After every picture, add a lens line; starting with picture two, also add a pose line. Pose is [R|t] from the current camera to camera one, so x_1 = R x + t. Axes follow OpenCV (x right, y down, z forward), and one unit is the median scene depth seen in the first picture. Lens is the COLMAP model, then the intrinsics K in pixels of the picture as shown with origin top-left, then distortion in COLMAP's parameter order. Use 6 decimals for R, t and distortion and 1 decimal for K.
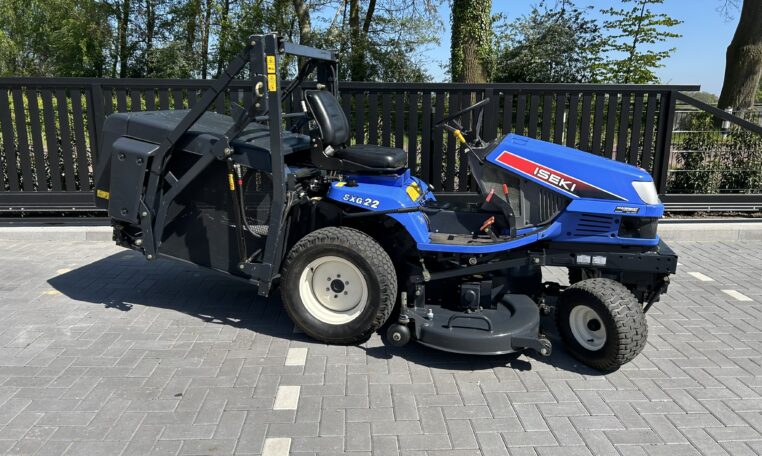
lens RADIAL K [[580.9, 0, 378.1], [0, 580.9, 228.5], [0, 0, 1]] dist [0.062684, -0.073130]
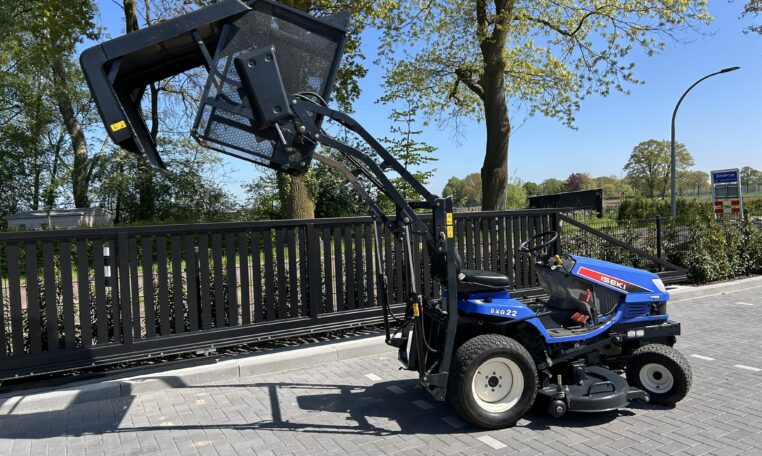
lens RADIAL K [[580.9, 0, 382.9], [0, 580.9, 224.8], [0, 0, 1]] dist [0.062684, -0.073130]
pose [[0.898303, -0.054242, 0.436016, -0.809377], [0.135818, 0.978030, -0.158149, -0.066193], [-0.417858, 0.201285, 0.885934, -0.111509]]
